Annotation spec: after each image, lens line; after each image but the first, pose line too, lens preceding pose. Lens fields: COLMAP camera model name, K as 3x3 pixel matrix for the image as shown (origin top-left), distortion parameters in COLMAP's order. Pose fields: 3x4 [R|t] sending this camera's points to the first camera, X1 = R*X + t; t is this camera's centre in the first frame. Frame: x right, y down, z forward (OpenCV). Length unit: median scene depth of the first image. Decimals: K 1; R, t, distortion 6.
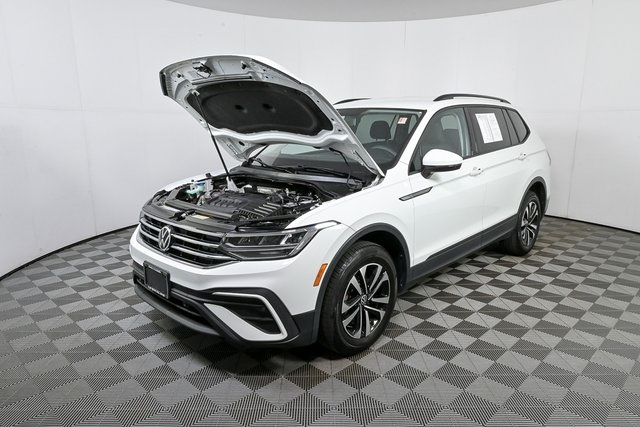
lens RADIAL K [[437.5, 0, 322.1], [0, 437.5, 213.6], [0, 0, 1]] dist [0.016715, -0.006801]
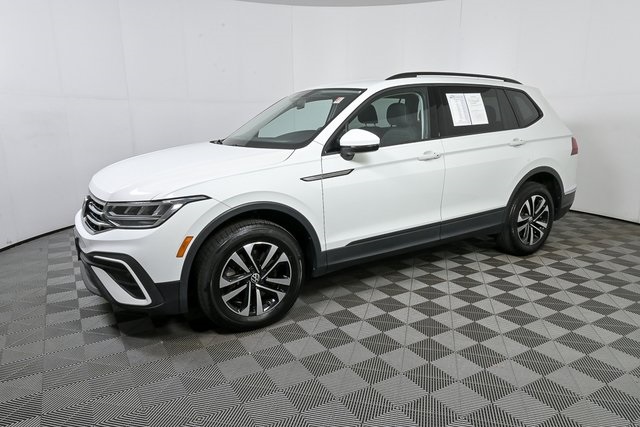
lens RADIAL K [[437.5, 0, 324.1], [0, 437.5, 214.5], [0, 0, 1]] dist [0.016715, -0.006801]
pose [[0.967435, 0.051719, -0.247780, 0.441855], [-0.048182, 0.998632, 0.020324, 0.021605], [0.248492, -0.007723, 0.968603, 0.067057]]
